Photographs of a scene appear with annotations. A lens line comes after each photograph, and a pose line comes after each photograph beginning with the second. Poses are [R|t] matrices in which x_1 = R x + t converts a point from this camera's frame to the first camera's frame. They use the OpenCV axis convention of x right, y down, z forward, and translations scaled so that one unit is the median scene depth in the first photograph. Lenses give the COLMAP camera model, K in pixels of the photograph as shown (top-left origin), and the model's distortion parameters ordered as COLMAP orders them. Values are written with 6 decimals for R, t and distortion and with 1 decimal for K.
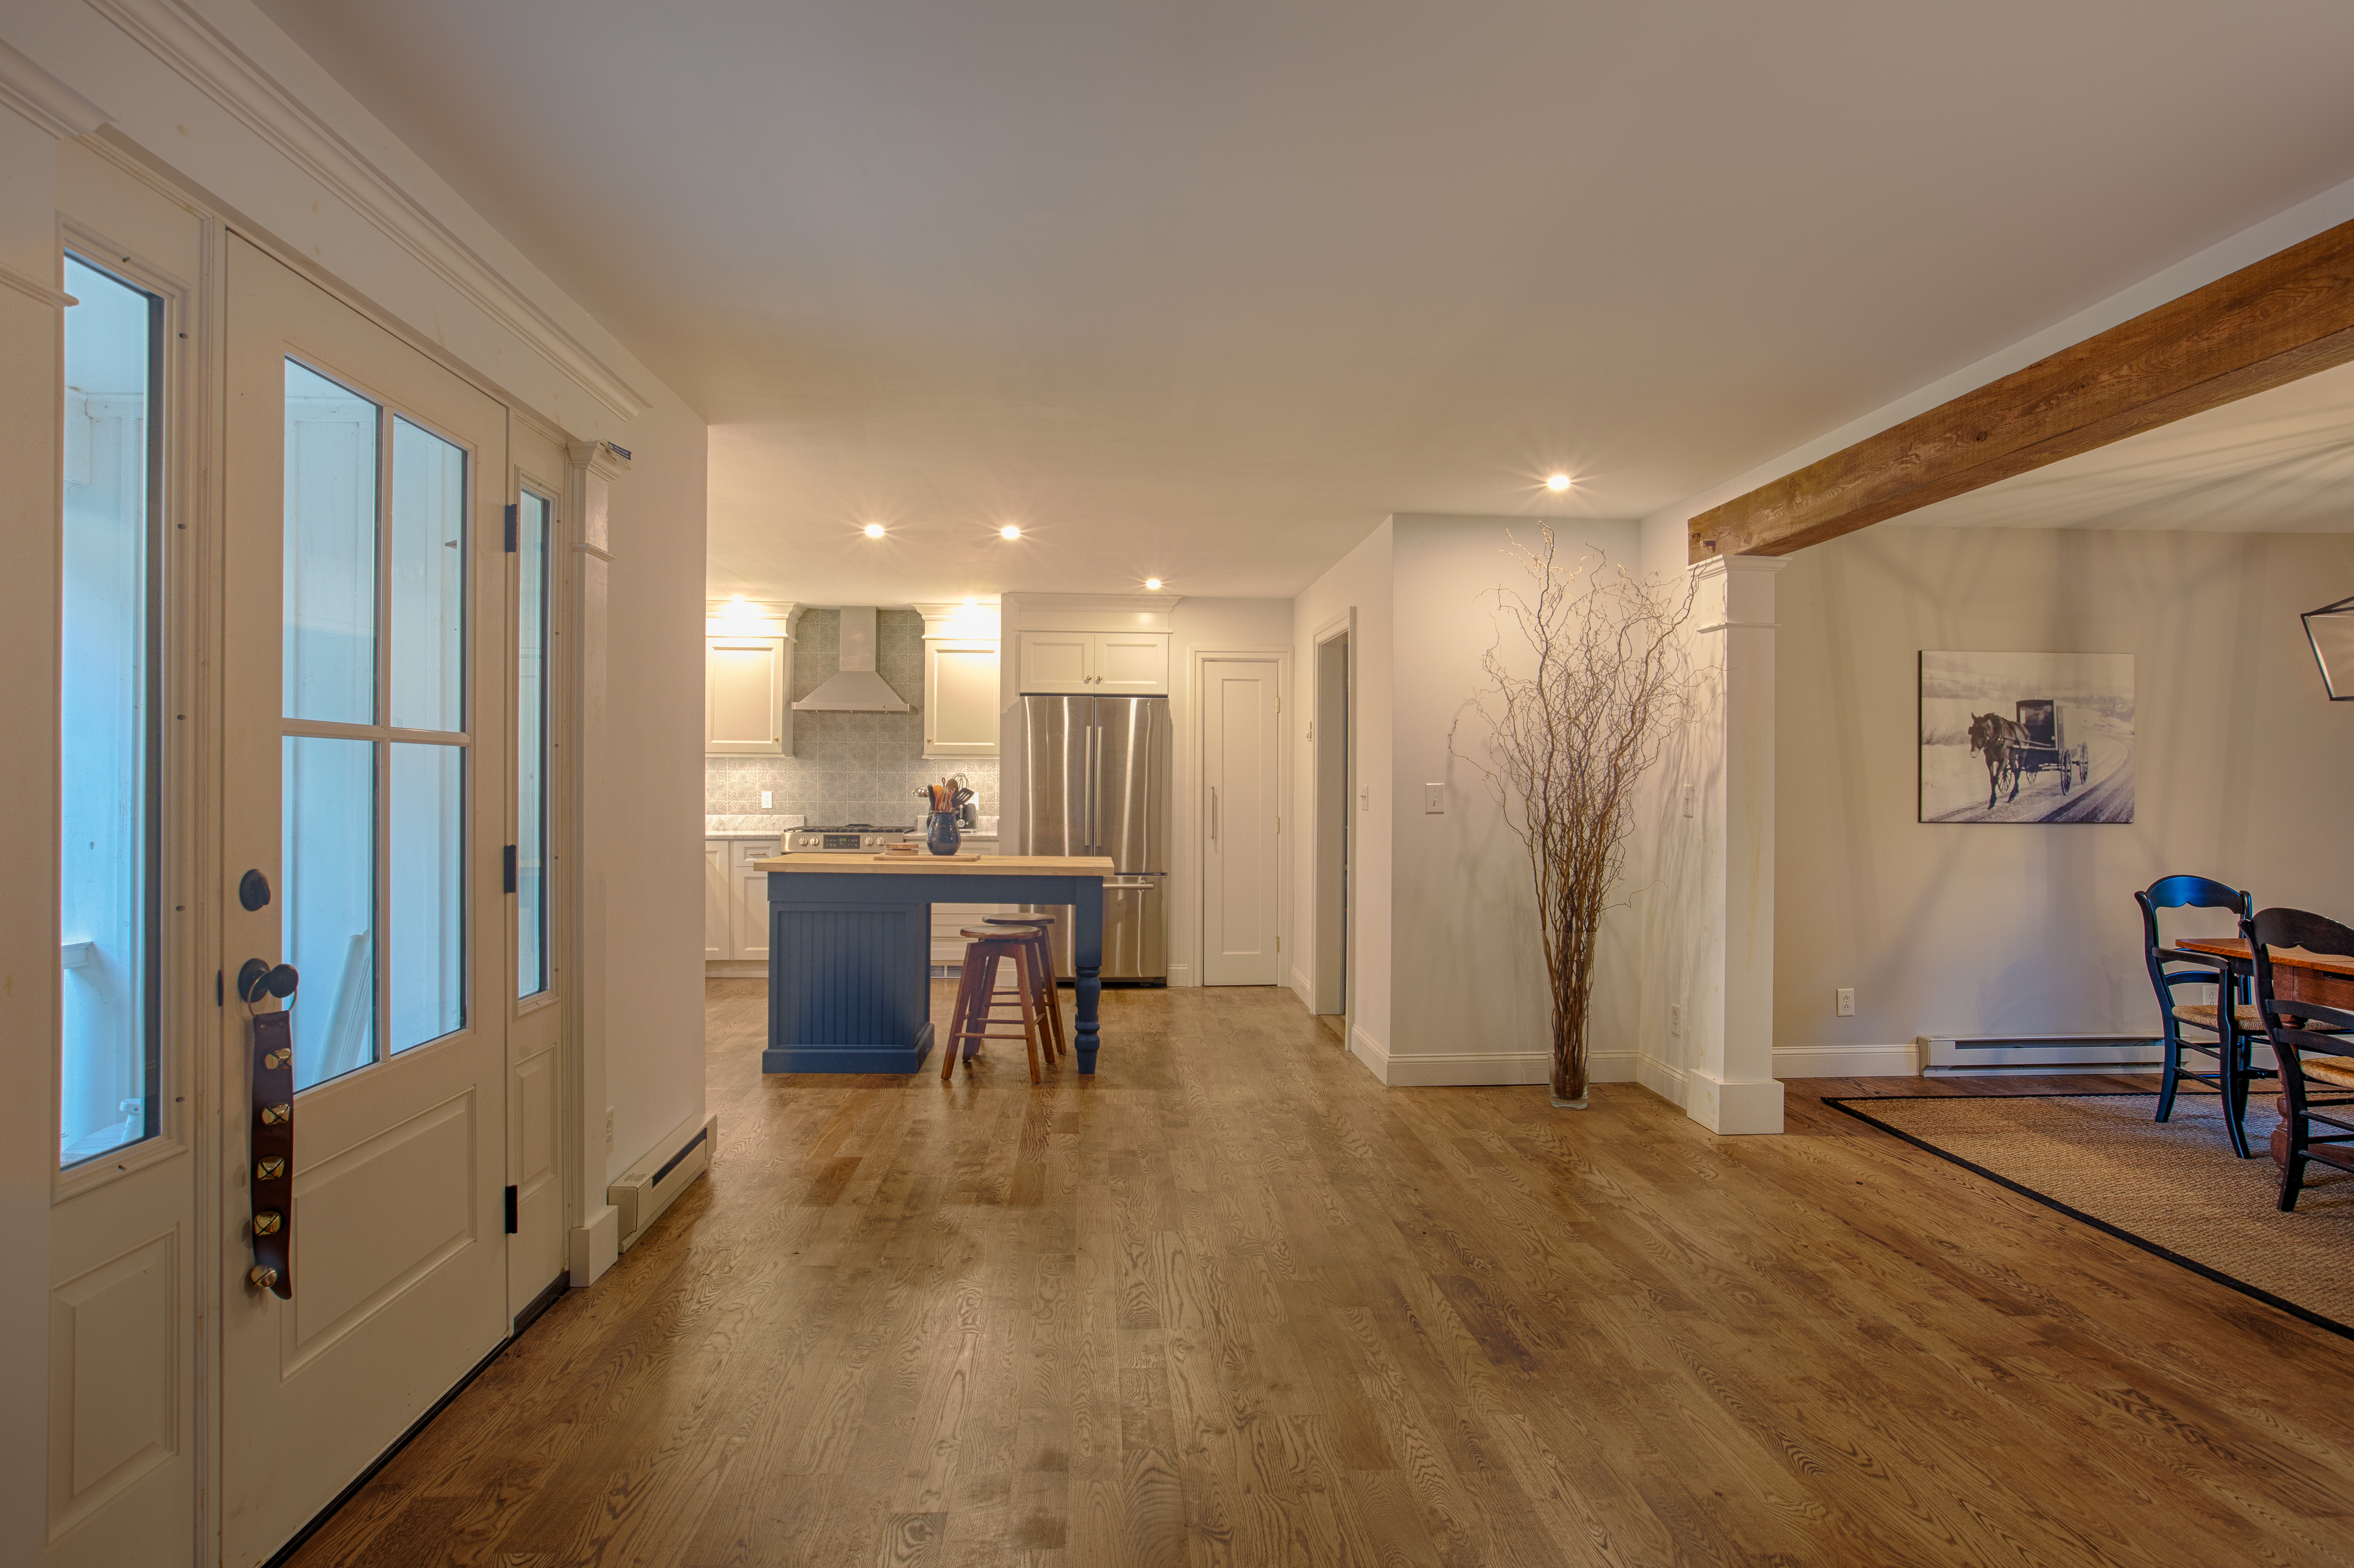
lens RADIAL K [[1256.0, 0, 1177.0], [0, 1256.0, 784.0], [0, 0, 1]] dist [-0.019203, 0.000562]
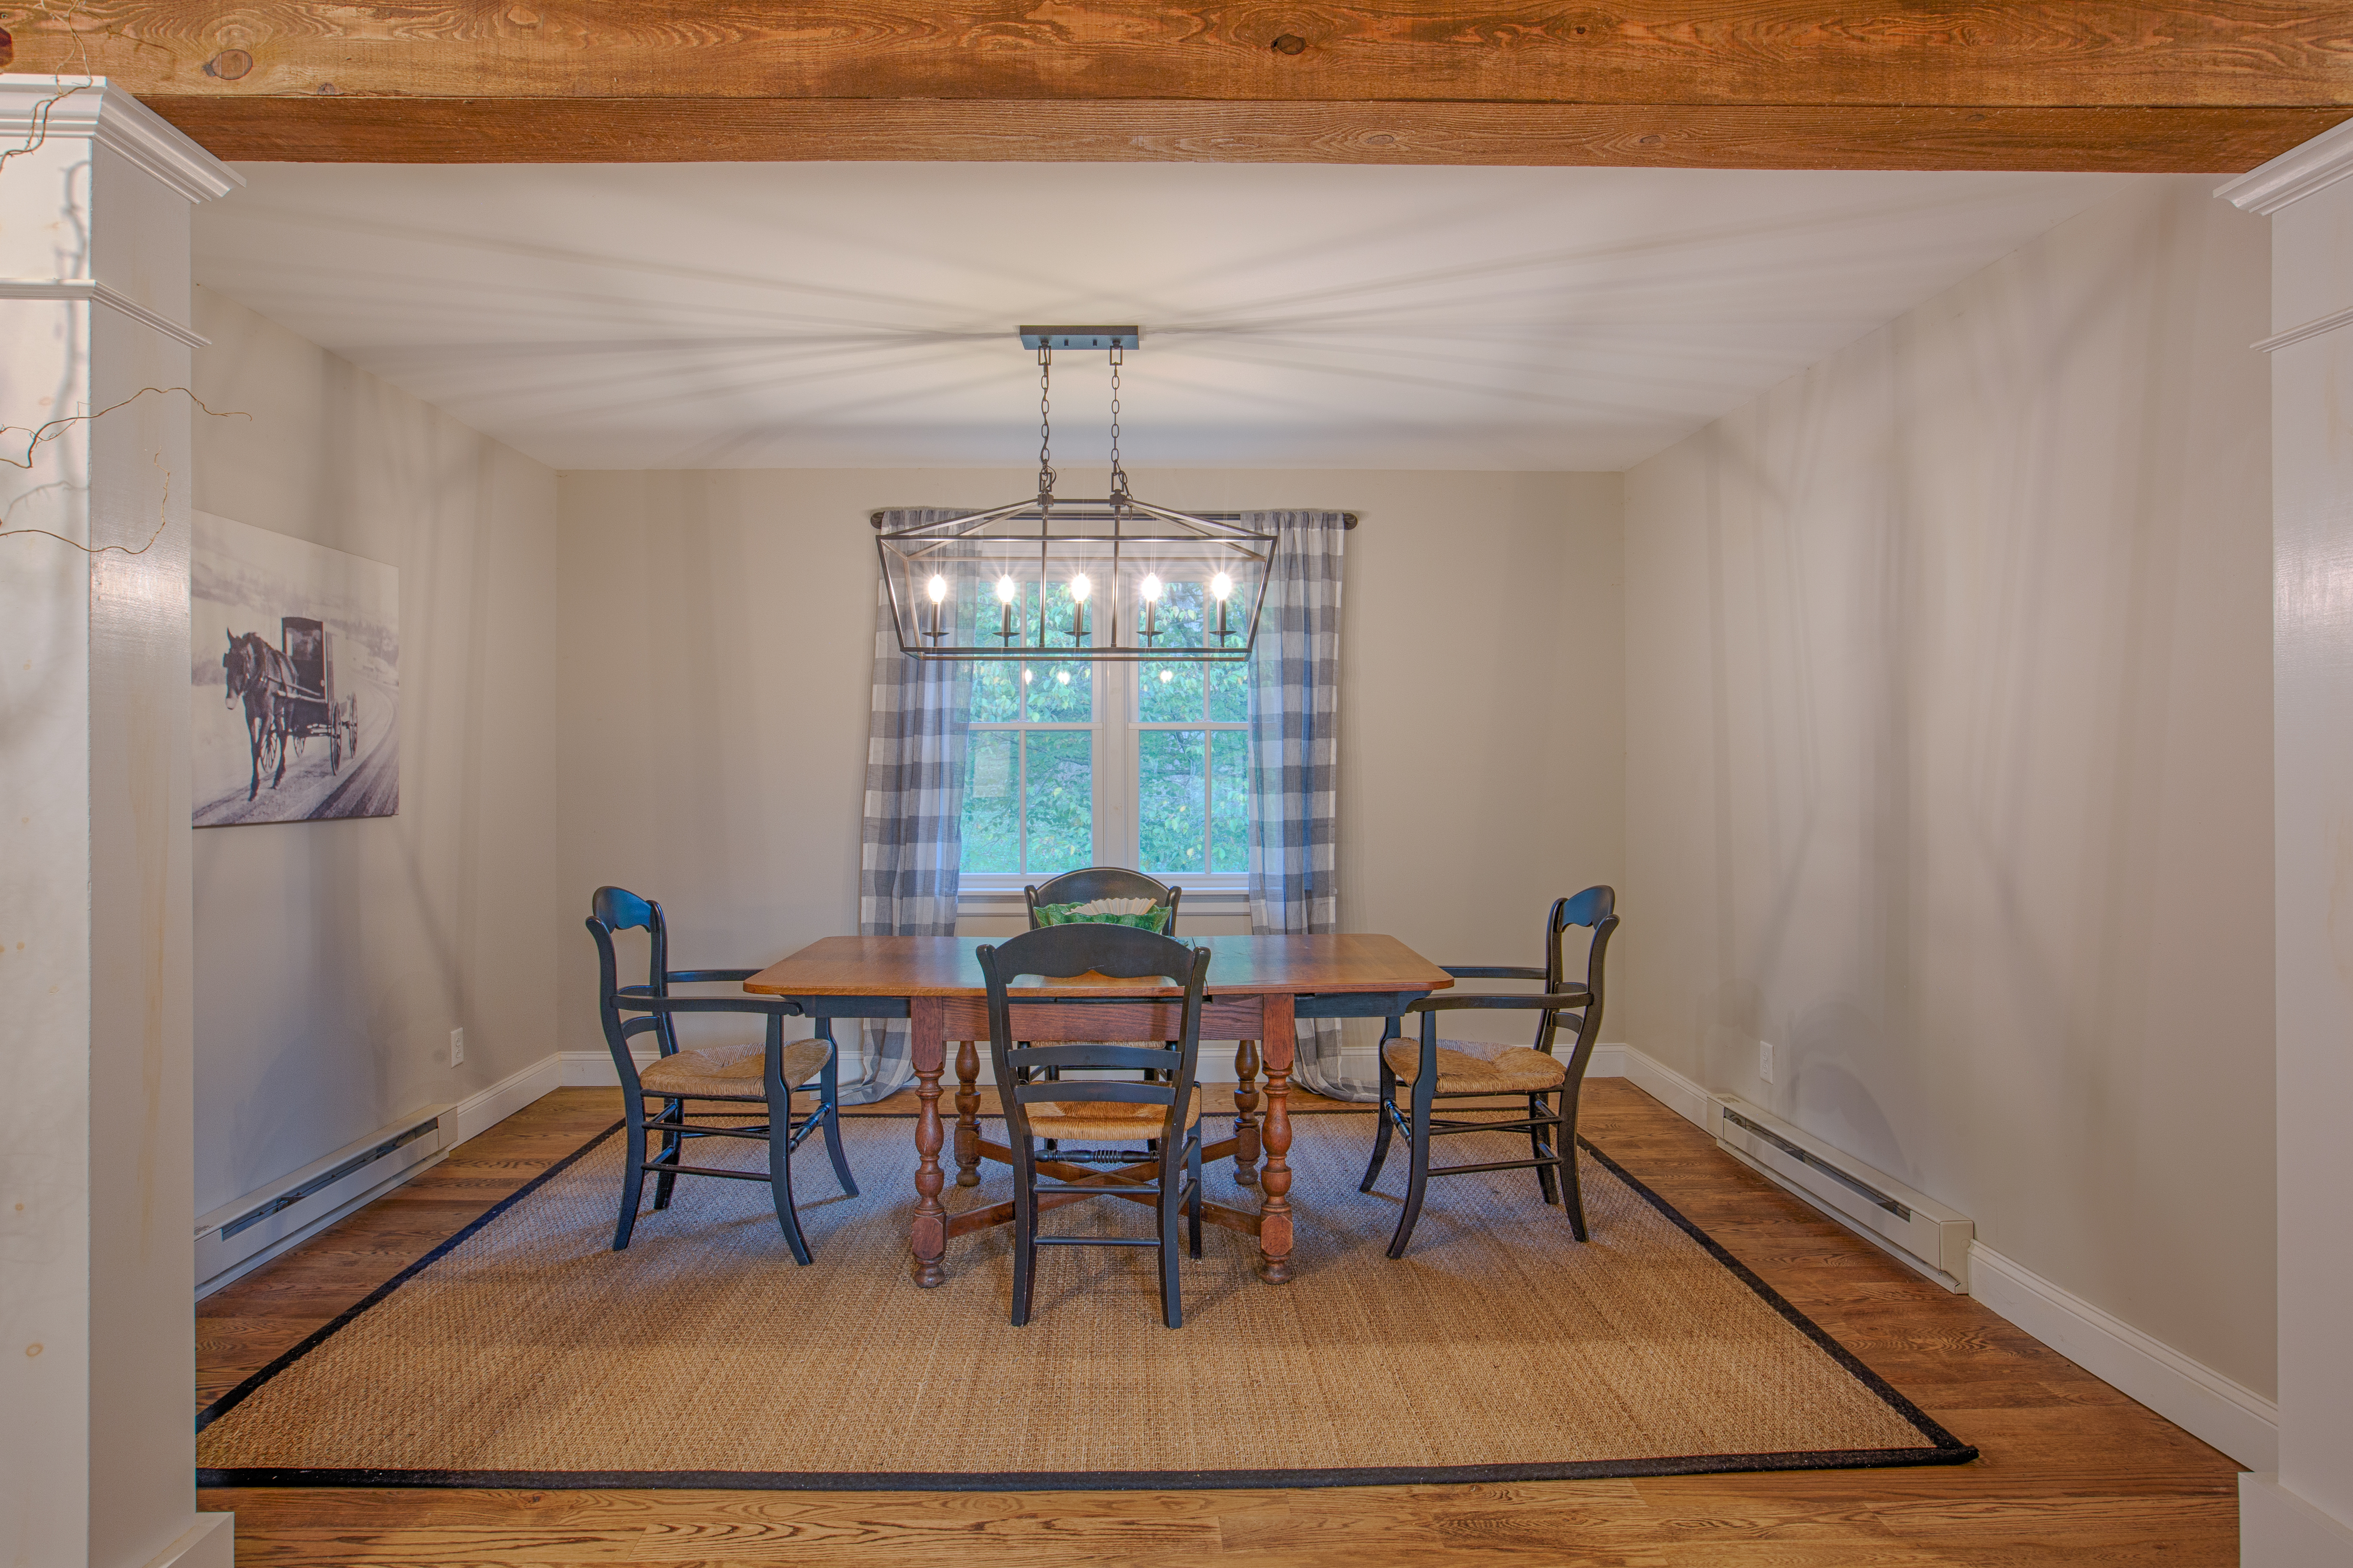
lens RADIAL K [[1318.0, 0, 1131.6], [0, 1318.0, 772.6], [0, 0, 1]] dist [-0.057033, 0.043880]
pose [[0.028830, -0.005528, 0.999569, 0.070005], [0.000088, 0.999985, 0.005528, 0.004123], [-0.999584, -0.000072, 0.028830, 0.579009]]
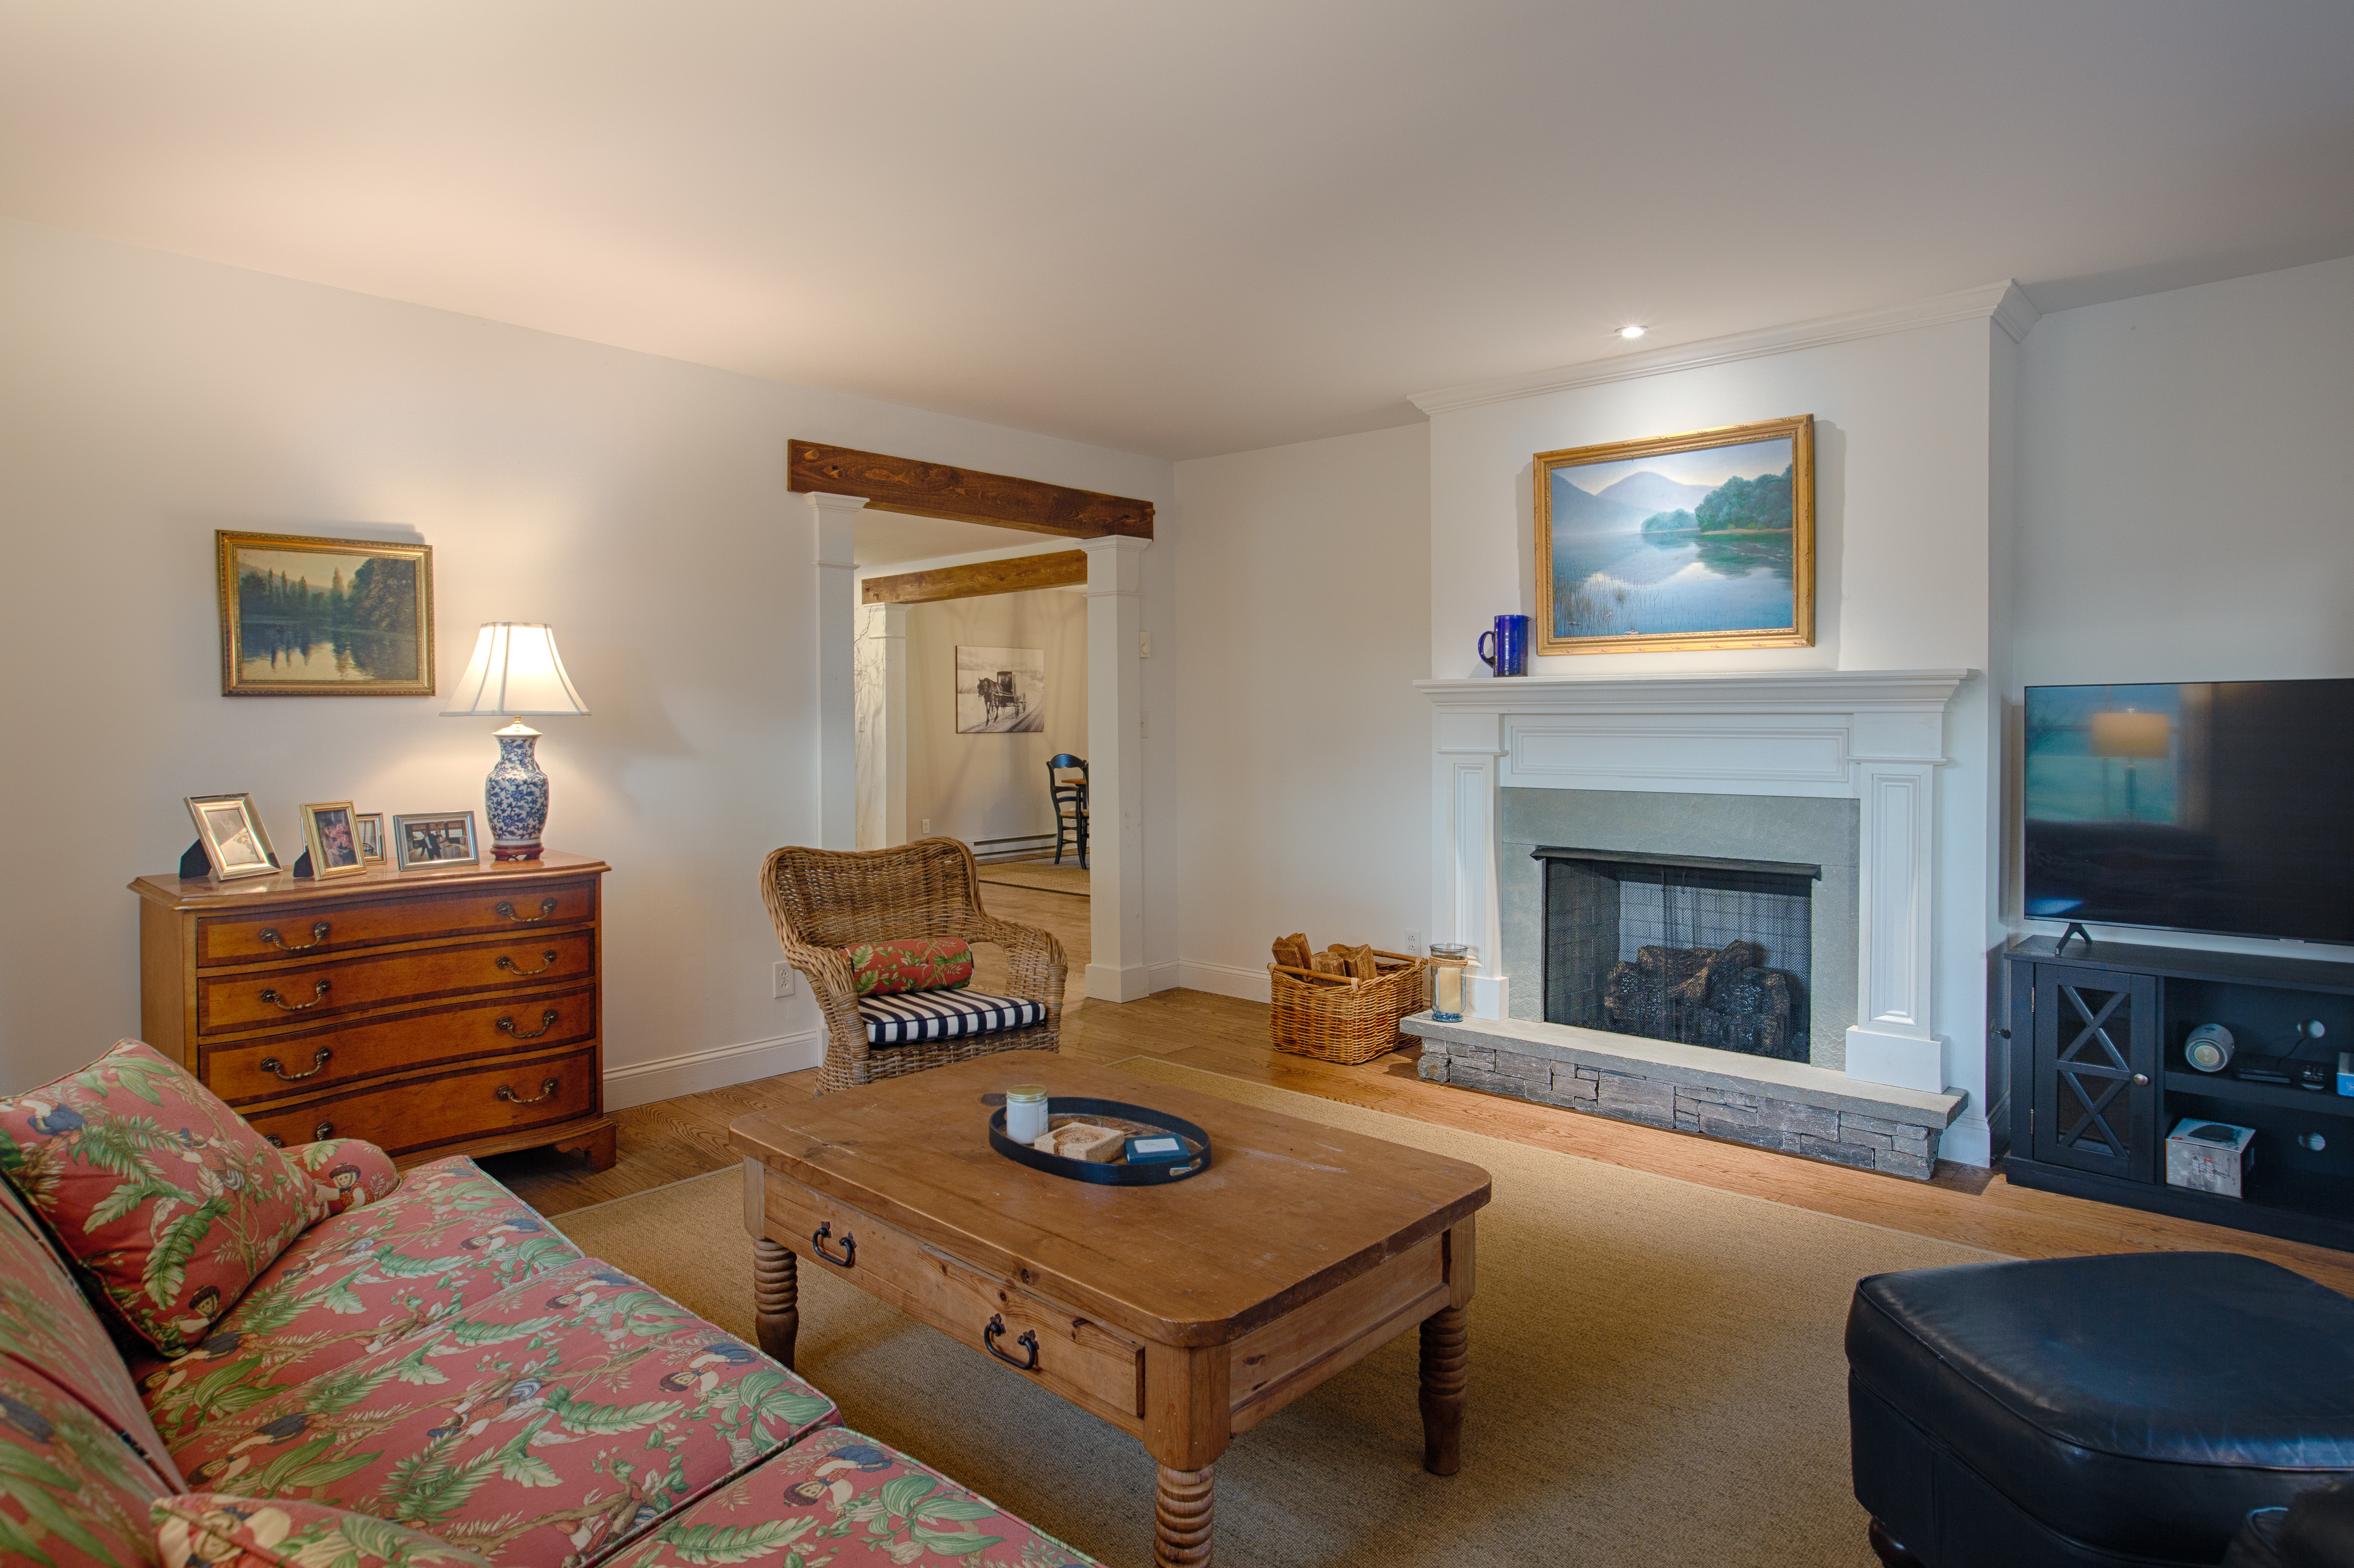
lens RADIAL K [[1318.6, 0, 1132.1], [0, 1318.6, 772.6], [0, 0, 1]] dist [-0.057033, 0.043880]
pose [[0.741711, -0.037354, 0.669678, -0.599328], [0.007023, 0.998826, 0.047935, -0.004475], [-0.670683, -0.030850, 0.741103, -0.734469]]
